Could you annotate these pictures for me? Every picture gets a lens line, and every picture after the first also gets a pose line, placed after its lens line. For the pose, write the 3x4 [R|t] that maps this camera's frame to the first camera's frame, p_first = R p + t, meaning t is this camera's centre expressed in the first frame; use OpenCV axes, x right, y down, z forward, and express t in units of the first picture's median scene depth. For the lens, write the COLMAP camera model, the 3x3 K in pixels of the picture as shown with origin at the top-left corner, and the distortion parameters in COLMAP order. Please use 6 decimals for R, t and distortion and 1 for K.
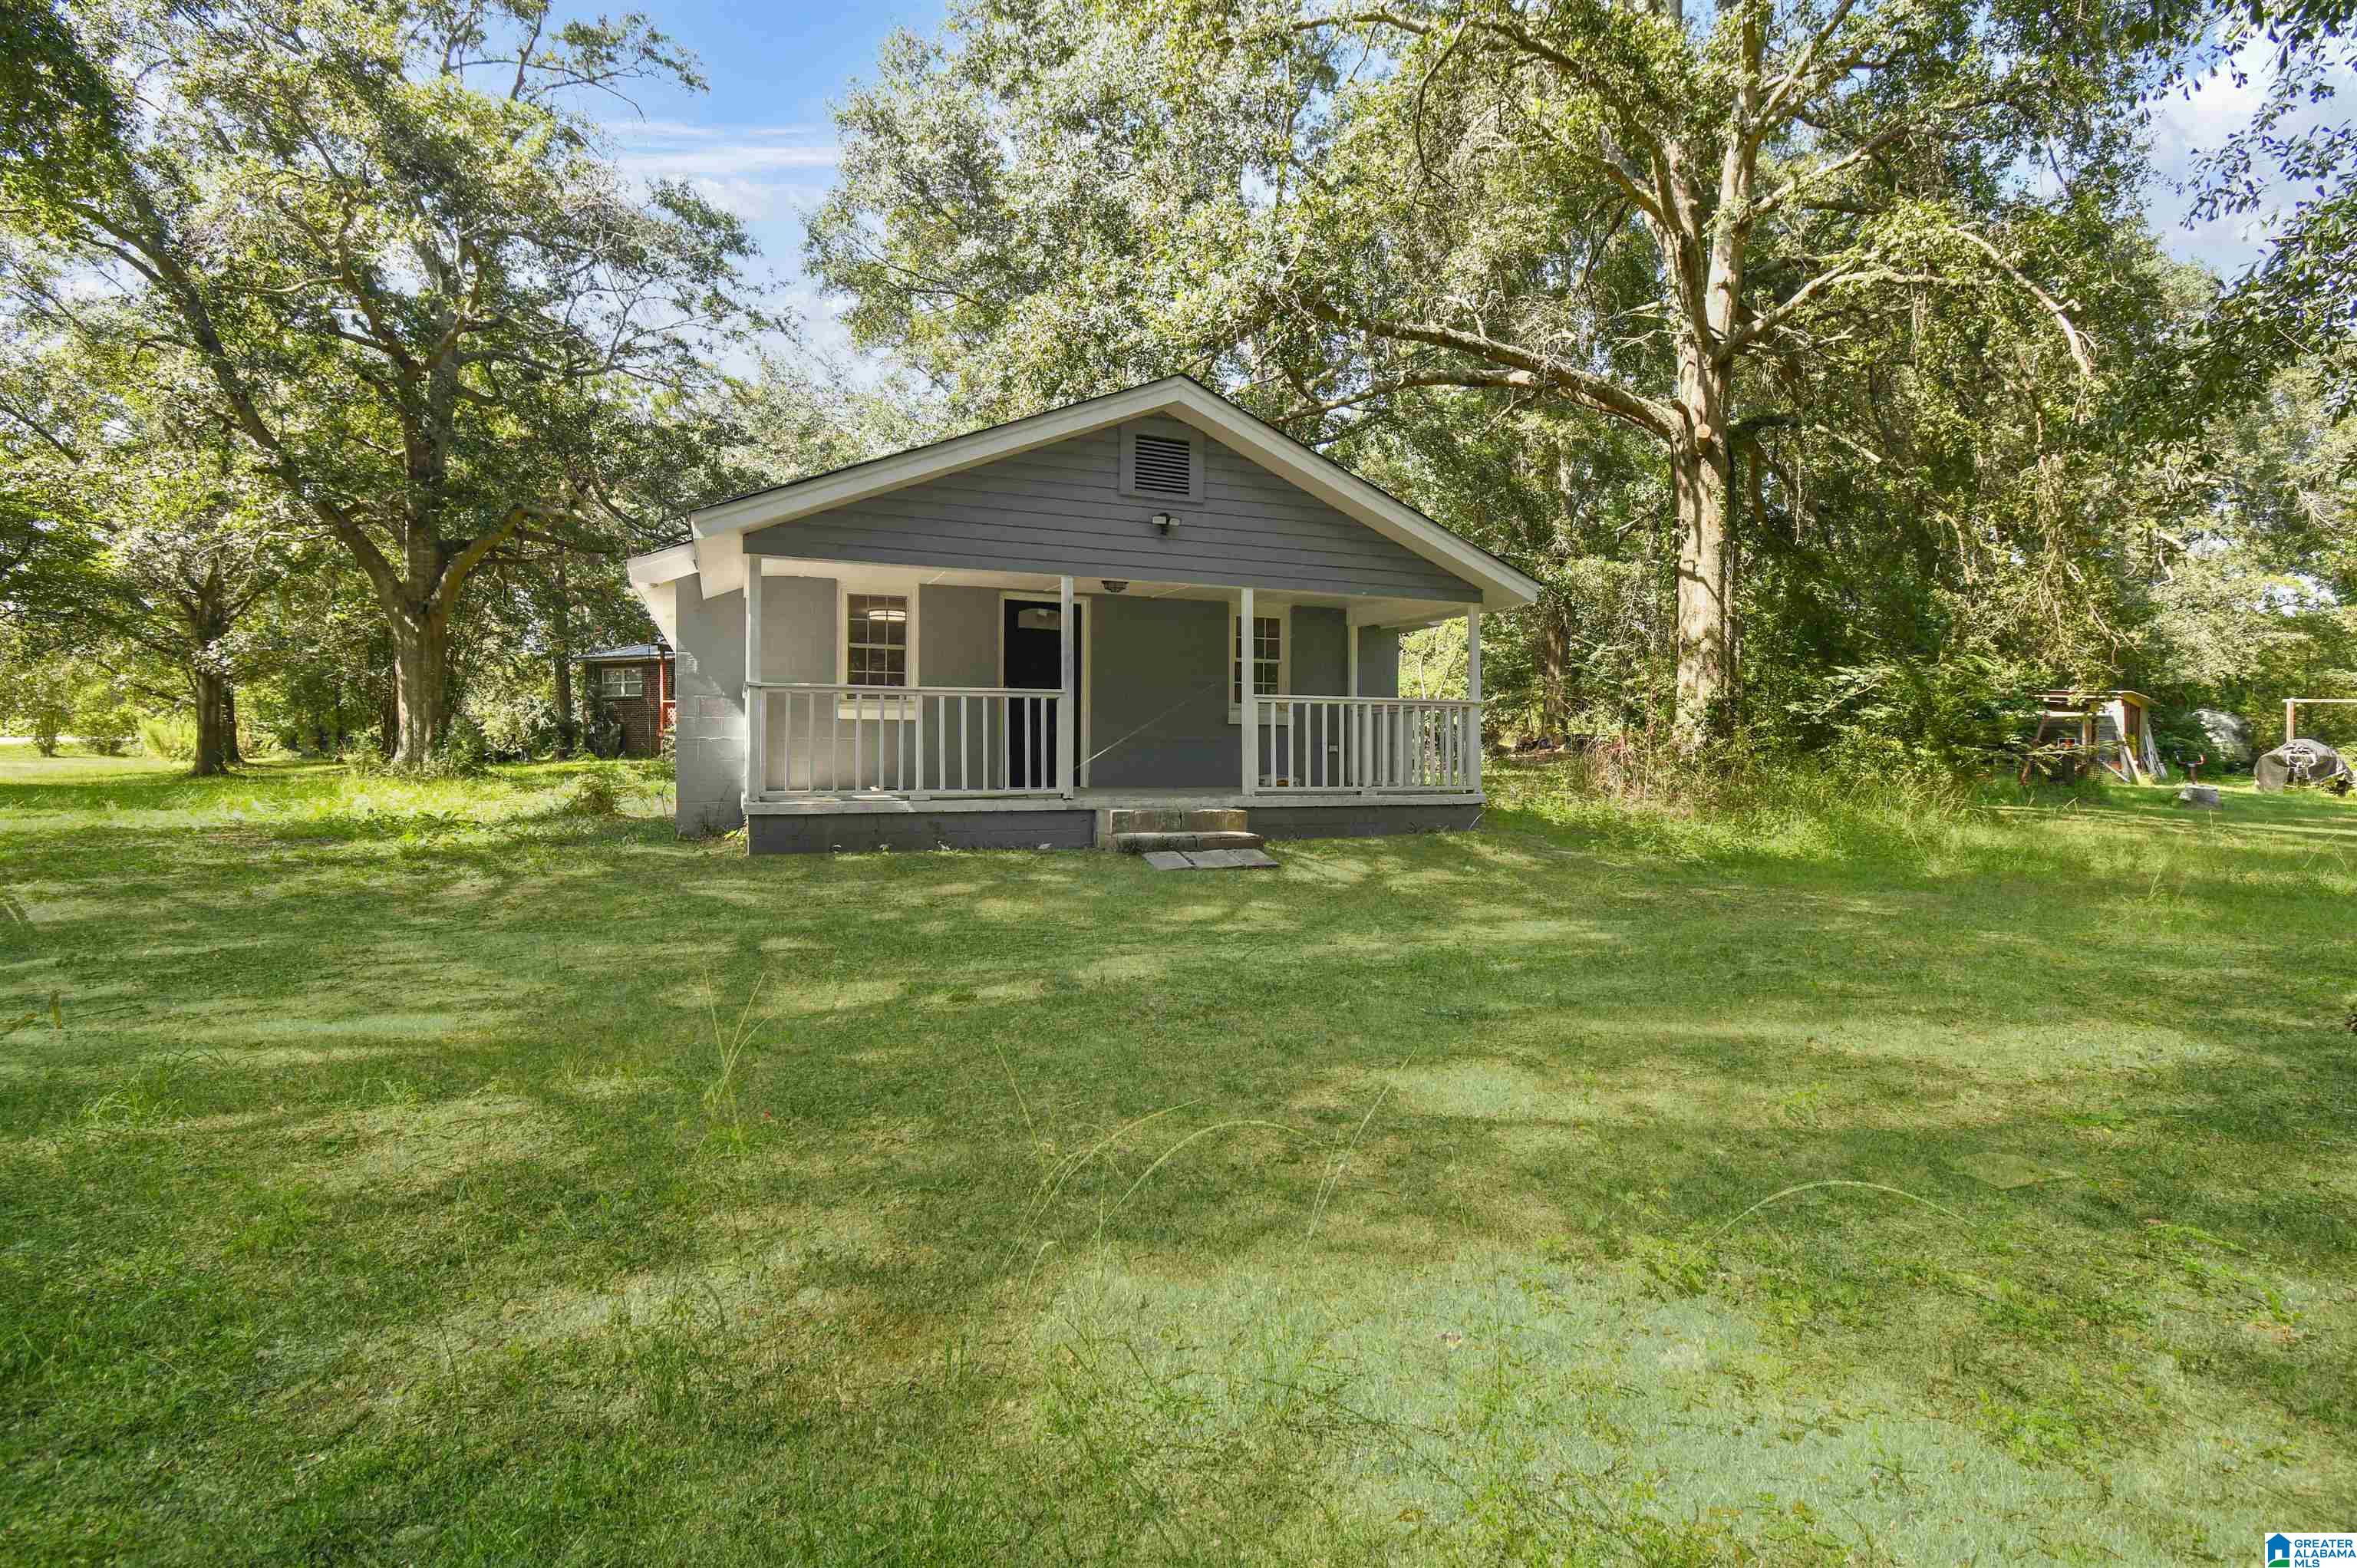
lens RADIAL K [[1205.2, 0, 1185.6], [0, 1205.2, 772.2], [0, 0, 1]] dist [-0.001031, -0.000397]
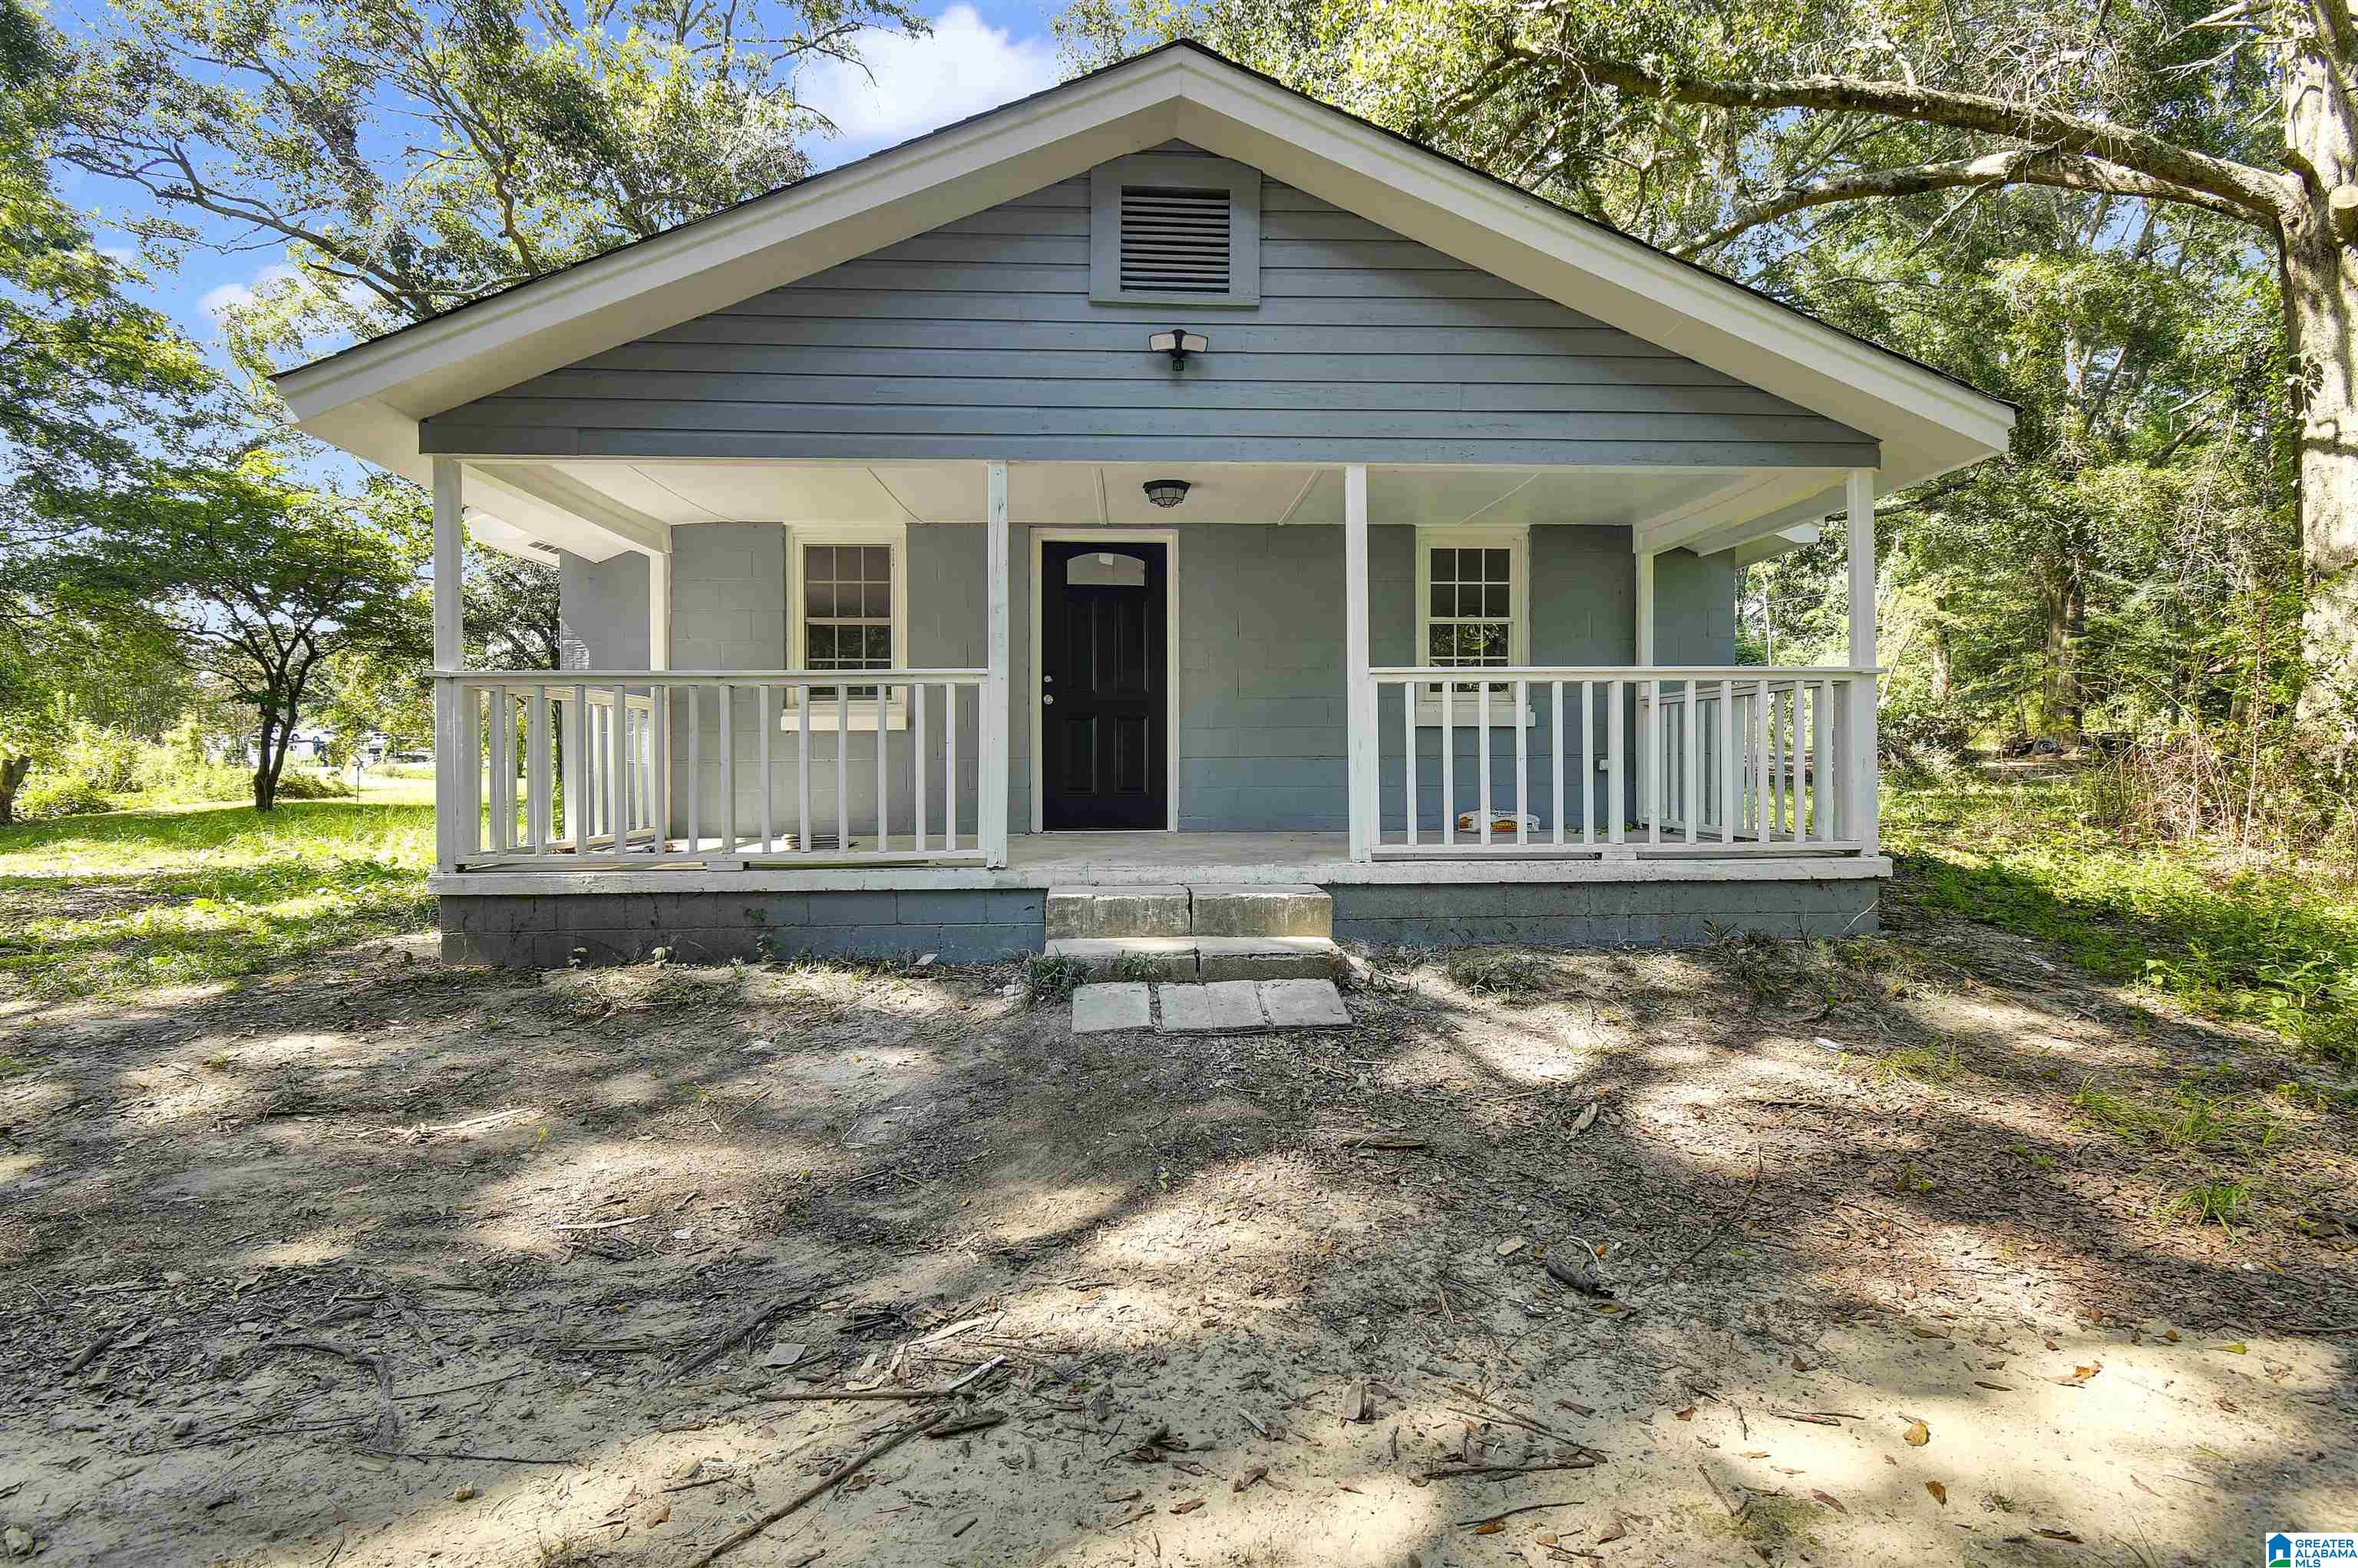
lens RADIAL K [[1176.3, 0, 1179.0], [0, 1176.3, 784.0], [0, 0, 1]] dist [0.002961, -0.020732]
pose [[0.939724, -0.005937, -0.341882, 0.137819], [0.006691, 0.999977, 0.001026, -0.013357], [0.341869, -0.003252, 0.939742, 0.447395]]
